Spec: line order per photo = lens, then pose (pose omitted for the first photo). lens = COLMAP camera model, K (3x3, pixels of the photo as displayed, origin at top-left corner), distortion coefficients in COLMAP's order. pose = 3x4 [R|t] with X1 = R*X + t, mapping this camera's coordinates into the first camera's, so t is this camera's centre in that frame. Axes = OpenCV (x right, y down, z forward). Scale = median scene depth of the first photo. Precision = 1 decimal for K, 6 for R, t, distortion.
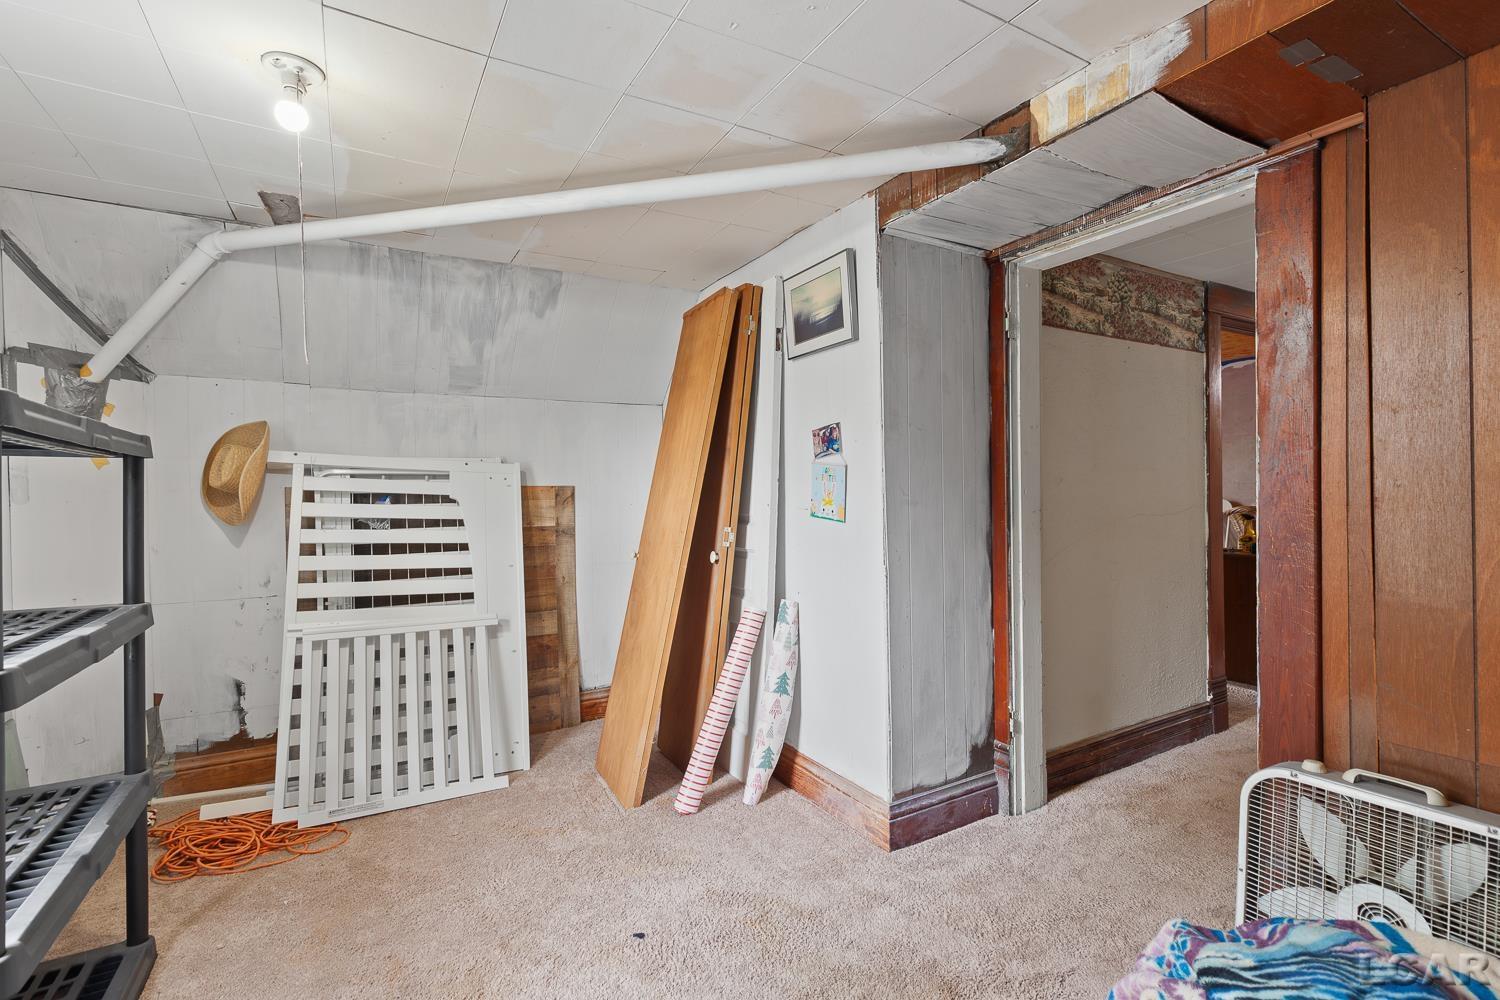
lens RADIAL K [[678.9, 0, 744.7], [0, 678.9, 498.8], [0, 0, 1]] dist [0.004567, -0.000366]
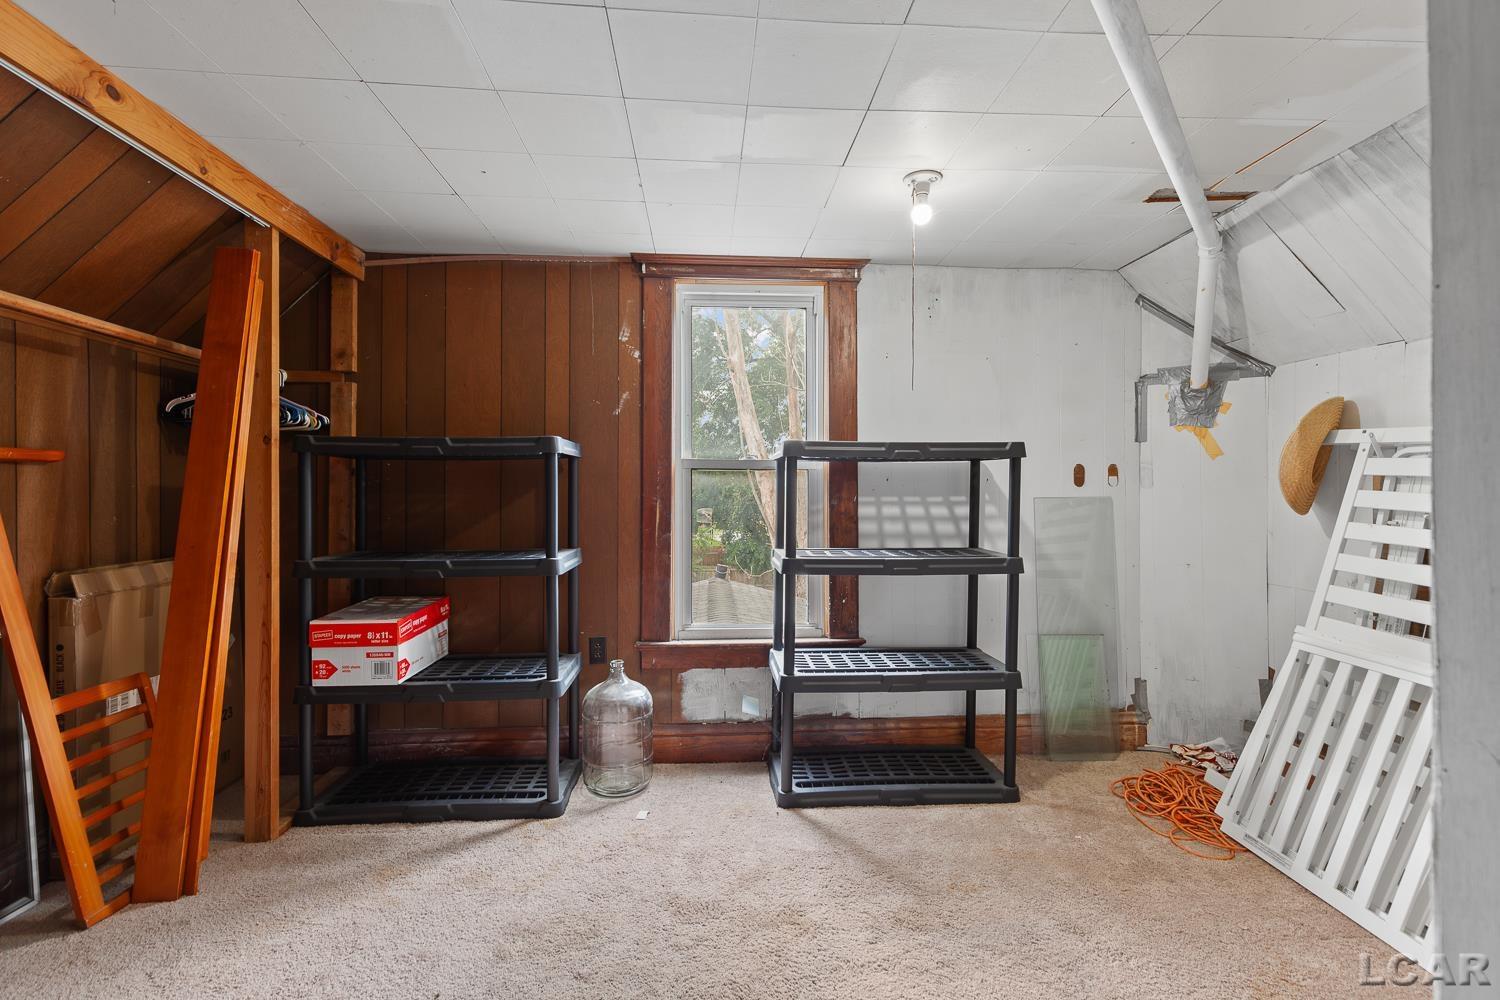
lens RADIAL K [[678.9, 0, 744.7], [0, 678.9, 498.8], [0, 0, 1]] dist [0.004567, -0.000366]
pose [[-0.436713, 0.021152, -0.899352, 0.537423], [0.002320, 0.999747, 0.022387, -0.005159], [0.899598, 0.007691, -0.436651, 0.896338]]
